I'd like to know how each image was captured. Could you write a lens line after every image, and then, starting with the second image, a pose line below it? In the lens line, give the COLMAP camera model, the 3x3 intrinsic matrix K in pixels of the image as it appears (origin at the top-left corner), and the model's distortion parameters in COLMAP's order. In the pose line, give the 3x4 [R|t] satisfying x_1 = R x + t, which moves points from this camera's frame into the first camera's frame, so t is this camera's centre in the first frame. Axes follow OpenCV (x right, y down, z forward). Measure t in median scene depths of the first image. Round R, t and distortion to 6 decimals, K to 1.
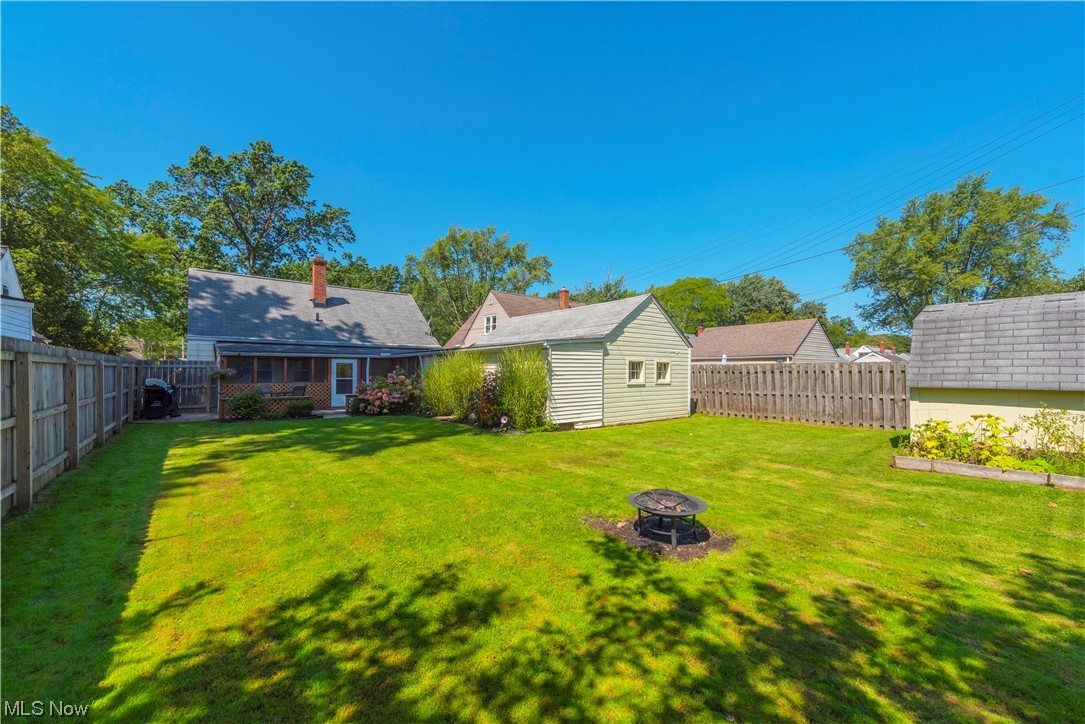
lens RADIAL K [[434.8, 0, 537.2], [0, 434.8, 367.0], [0, 0, 1]] dist [0.009743, -0.001908]
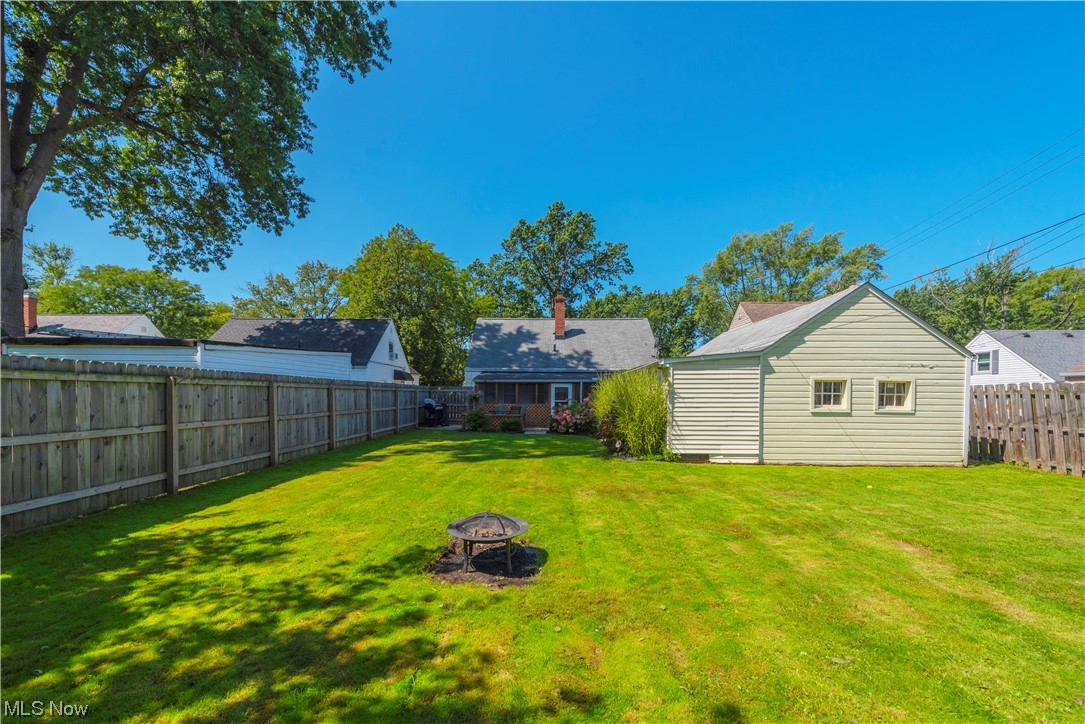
lens RADIAL K [[434.8, 0, 515.8], [0, 434.8, 396.9], [0, 0, 1]] dist [0.009743, -0.001908]
pose [[0.757024, 0.004160, -0.653373, 0.316821], [0.003735, 0.999936, 0.010695, 0.005070], [0.653376, -0.010537, 0.756960, 0.106210]]
